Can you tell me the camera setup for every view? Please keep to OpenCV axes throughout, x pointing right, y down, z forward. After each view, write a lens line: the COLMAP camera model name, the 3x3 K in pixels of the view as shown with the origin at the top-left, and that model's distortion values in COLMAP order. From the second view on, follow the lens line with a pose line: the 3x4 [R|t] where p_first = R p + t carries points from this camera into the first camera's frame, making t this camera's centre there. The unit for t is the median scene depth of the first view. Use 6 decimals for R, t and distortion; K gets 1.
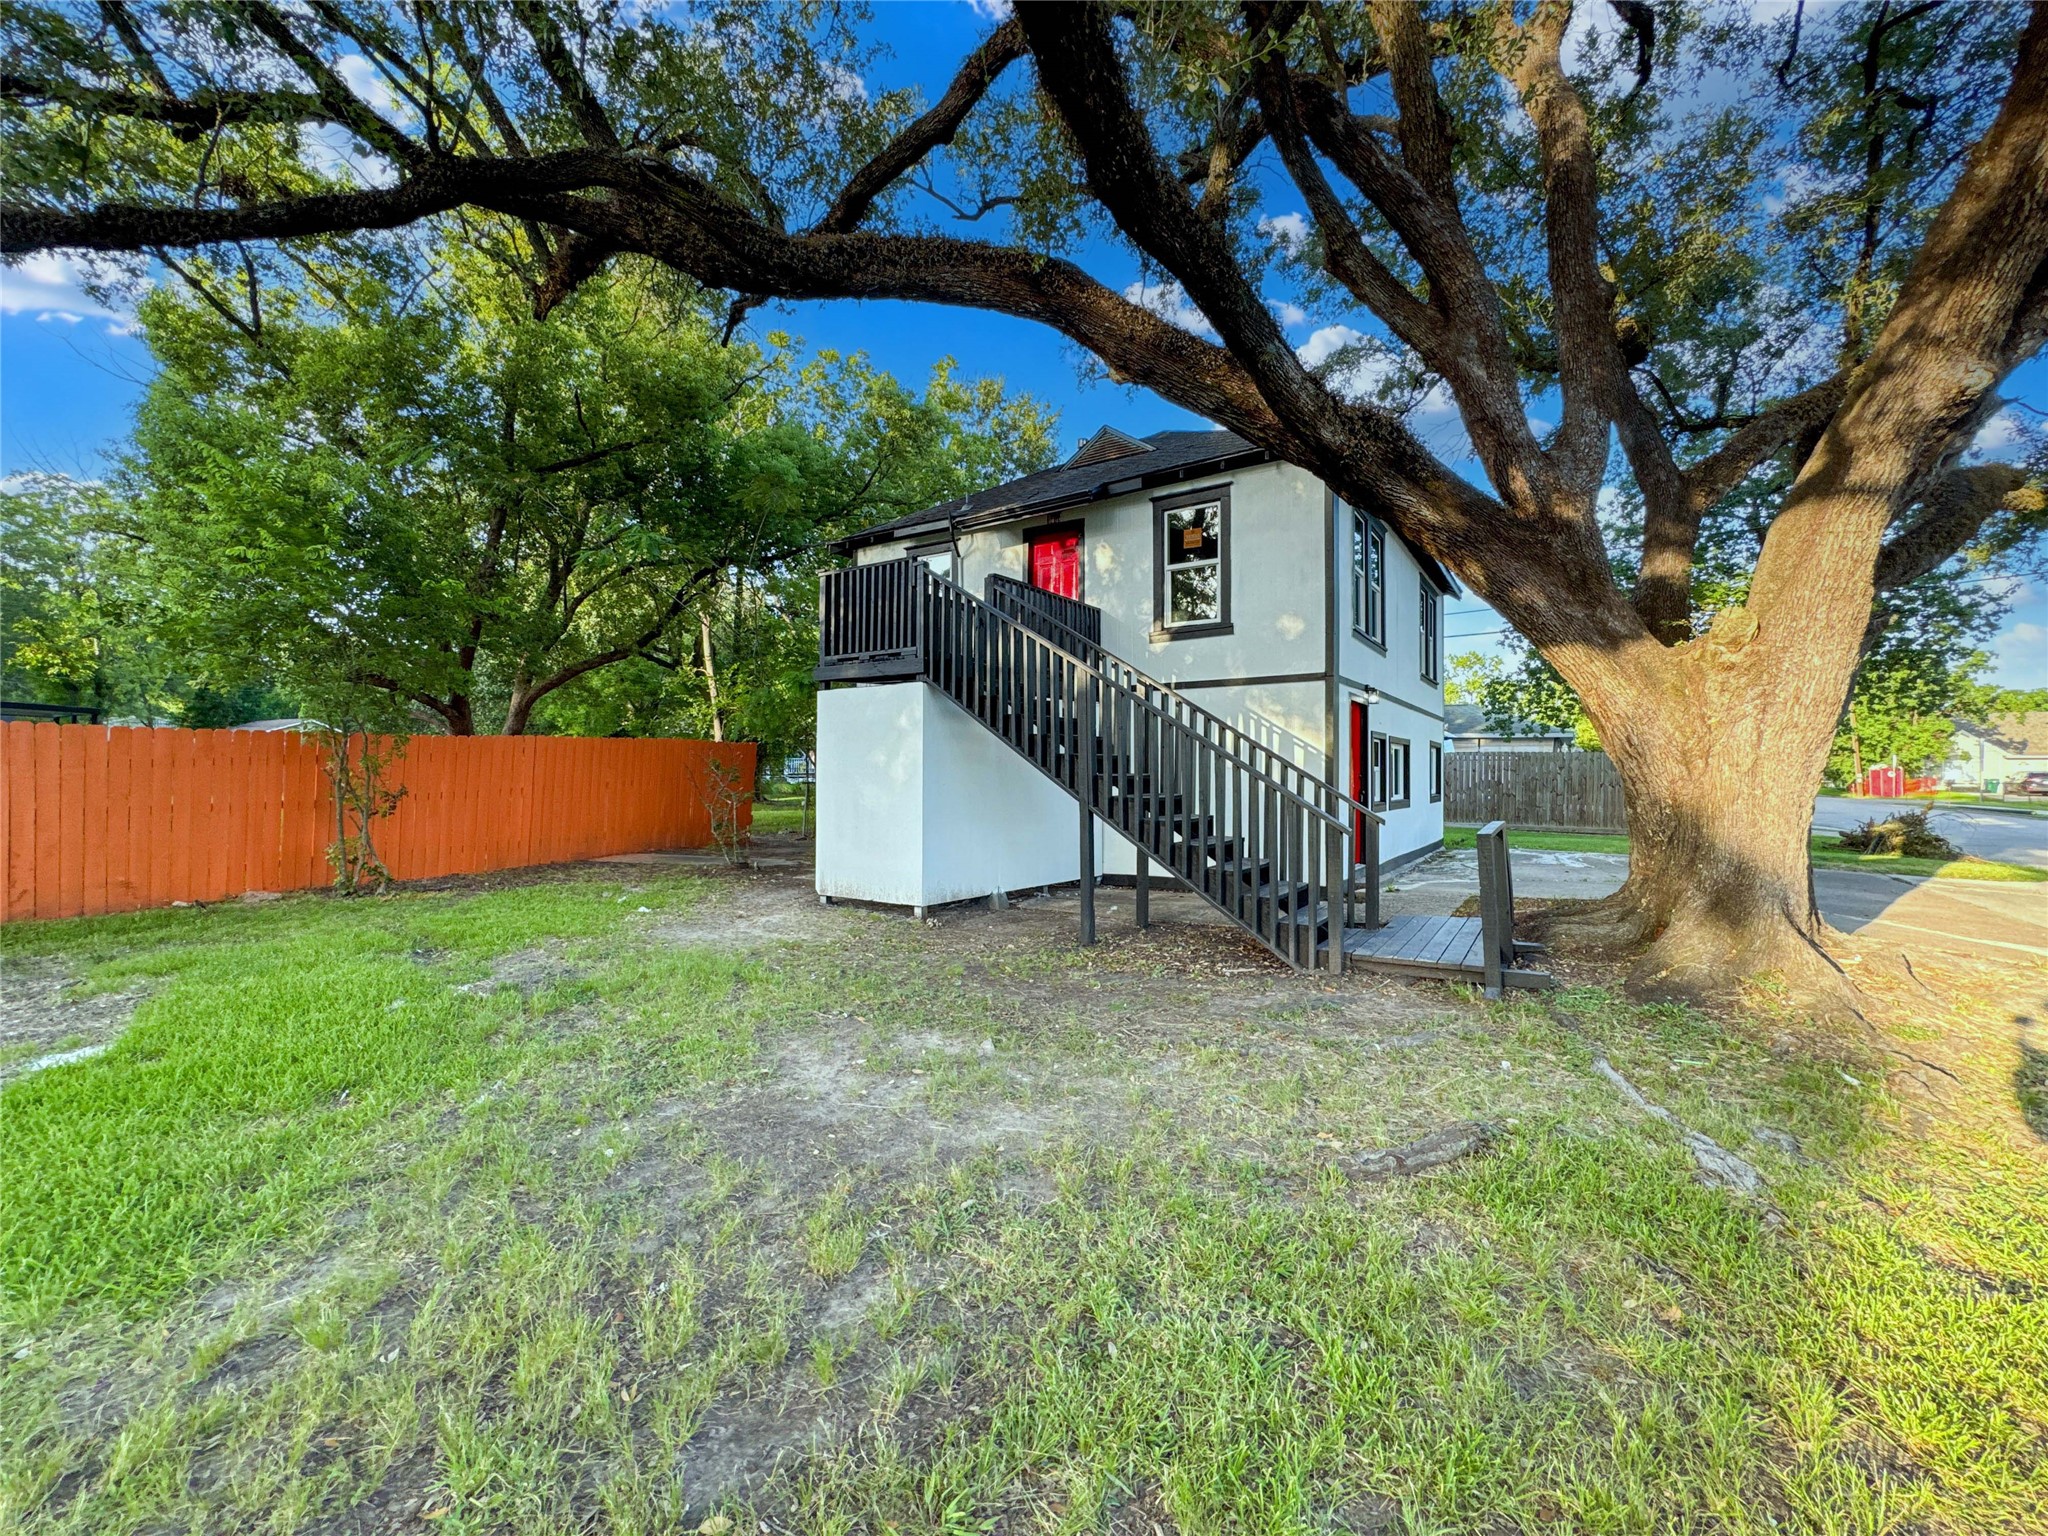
lens RADIAL K [[822.4, 0, 1024.0], [0, 822.4, 768.0], [0, 0, 1]] dist [-0.039256, 0.017072]
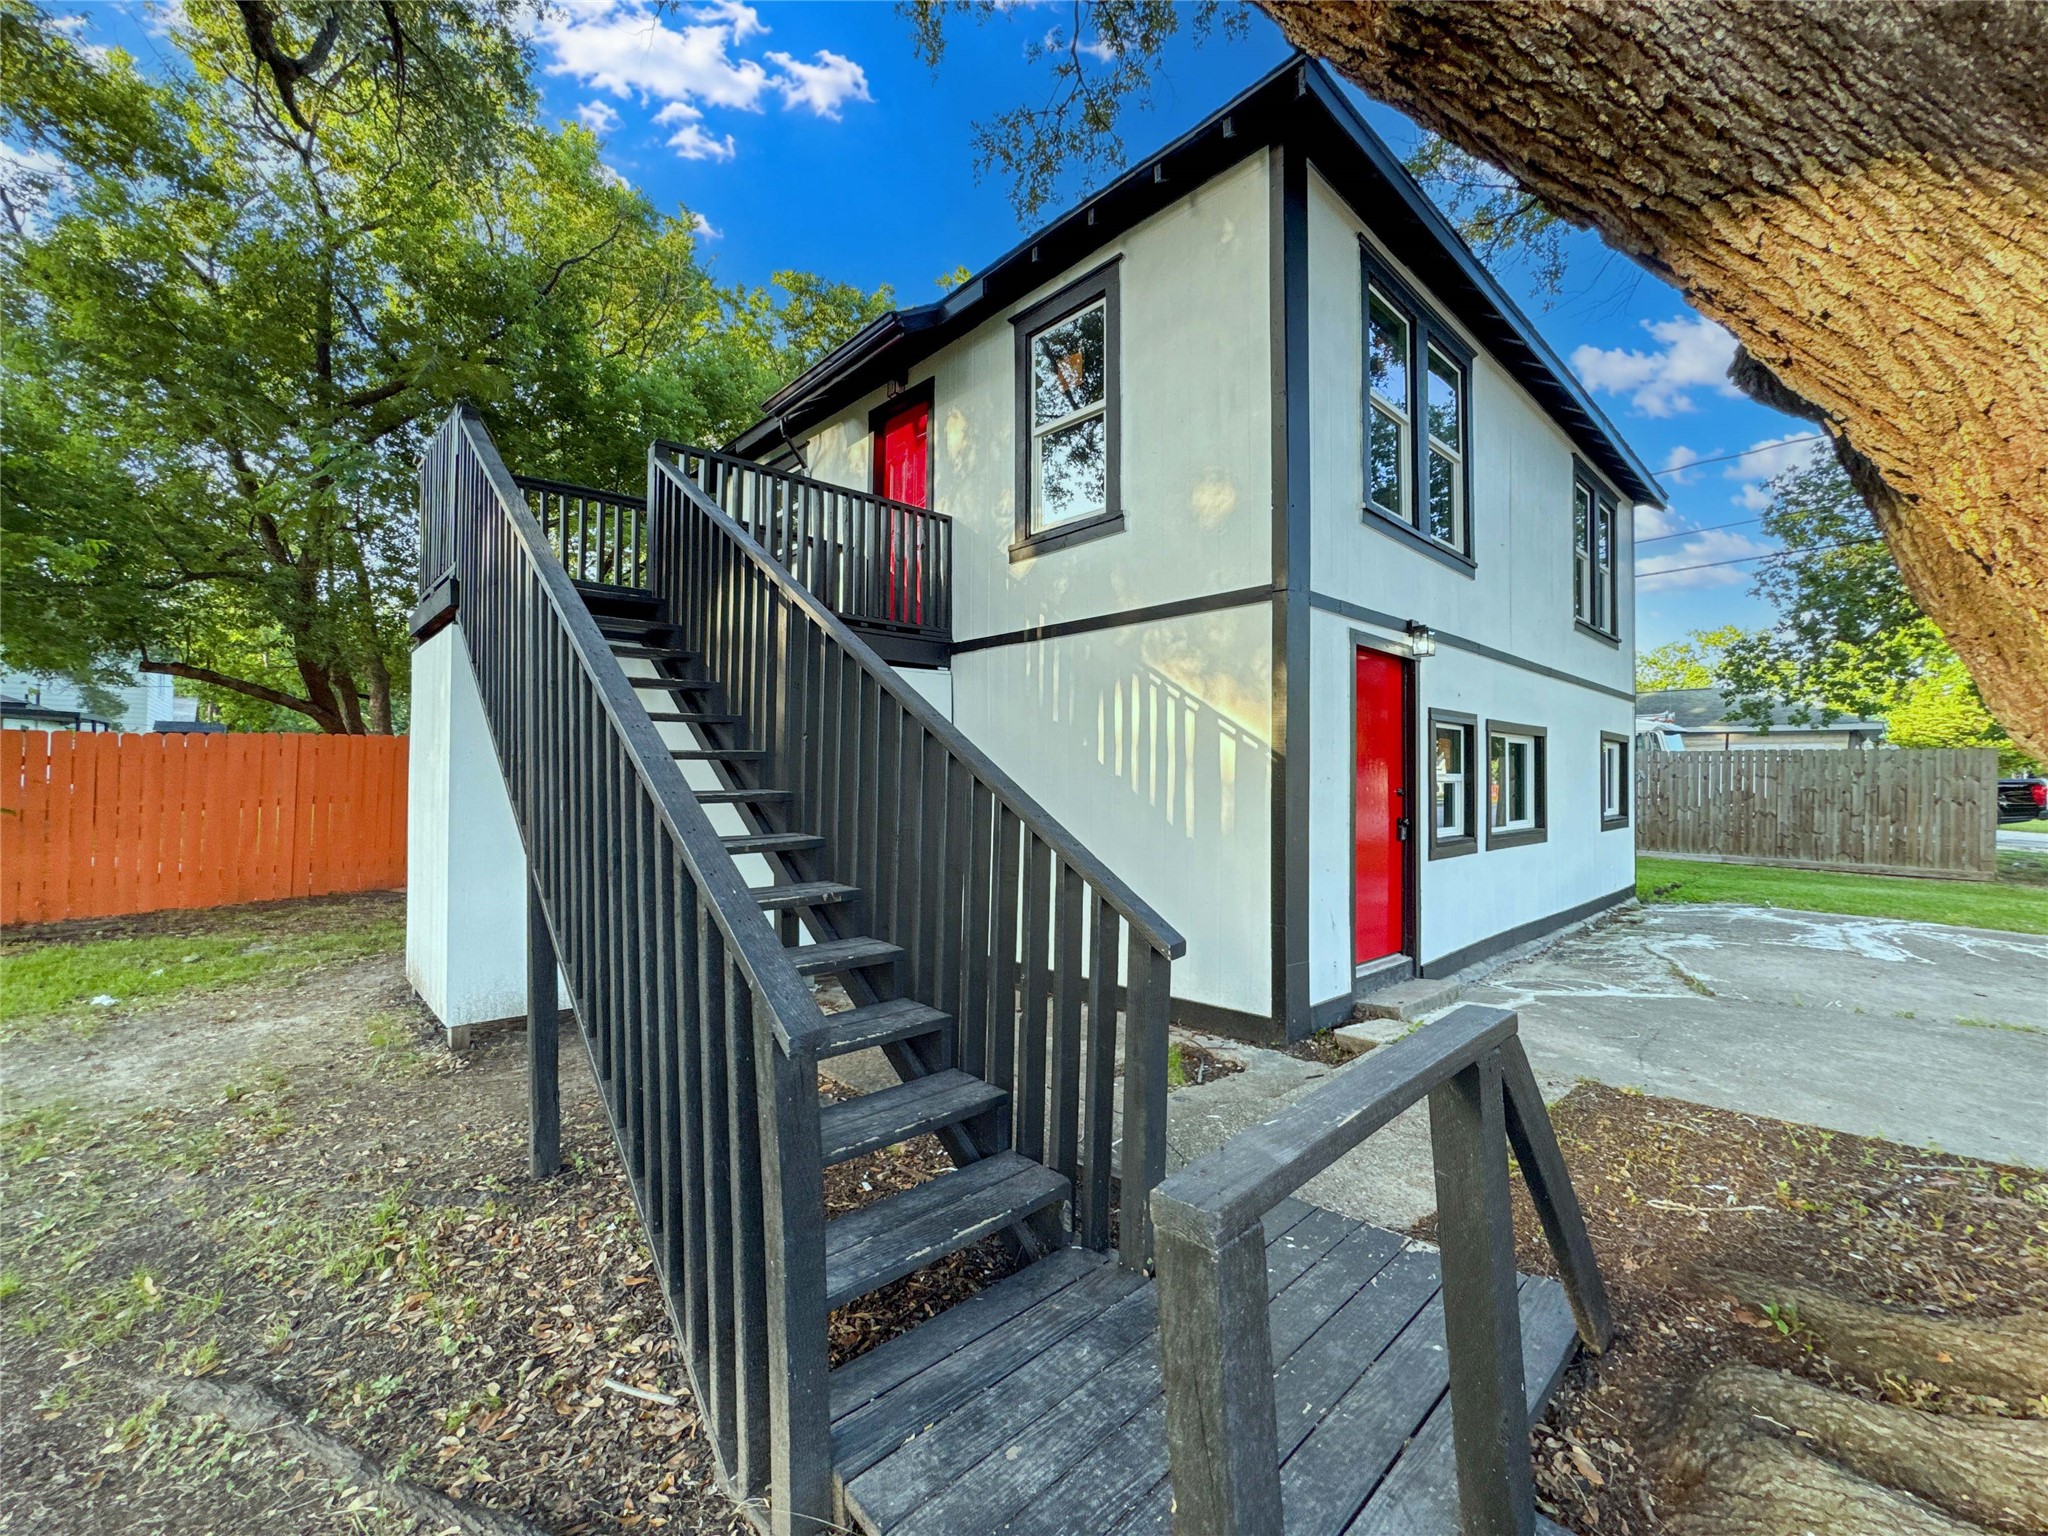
lens RADIAL K [[822.4, 0, 1024.0], [0, 822.4, 768.0], [0, 0, 1]] dist [-0.039256, 0.017072]
pose [[0.974858, 0.001964, -0.222821, 0.246070], [-0.002730, 0.999991, -0.003130, -0.002824], [0.222812, 0.003659, 0.974854, 0.357522]]
